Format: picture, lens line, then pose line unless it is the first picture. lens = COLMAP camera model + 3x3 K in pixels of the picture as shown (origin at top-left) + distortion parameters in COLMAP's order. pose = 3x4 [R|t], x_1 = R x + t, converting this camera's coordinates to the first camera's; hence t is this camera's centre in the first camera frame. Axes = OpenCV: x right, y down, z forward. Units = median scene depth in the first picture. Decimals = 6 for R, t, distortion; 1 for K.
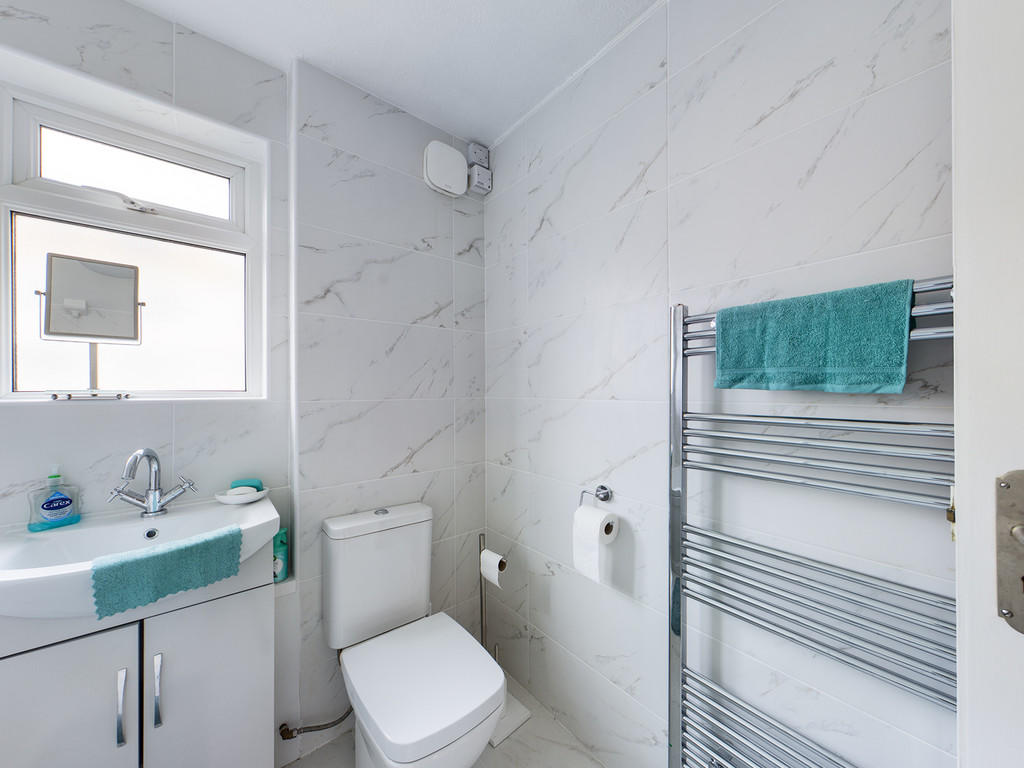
lens RADIAL K [[372.4, 0, 512.0], [0, 372.4, 384.0], [0, 0, 1]] dist [0.001052, 0.000293]
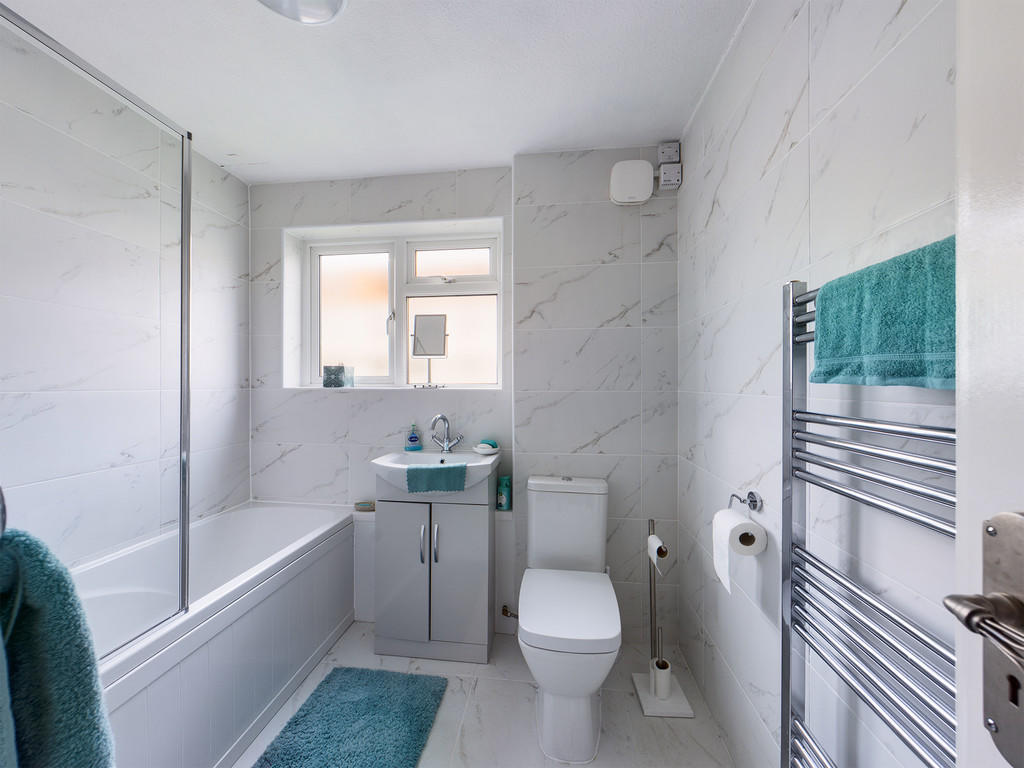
lens RADIAL K [[369.6, 0, 511.8], [0, 369.6, 377.9], [0, 0, 1]] dist [0.001783, -0.000041]
pose [[0.701082, -0.008410, -0.713031, 0.469934], [0.009763, 0.999950, -0.002195, -0.002025], [0.713014, -0.005422, 0.701129, -0.023043]]
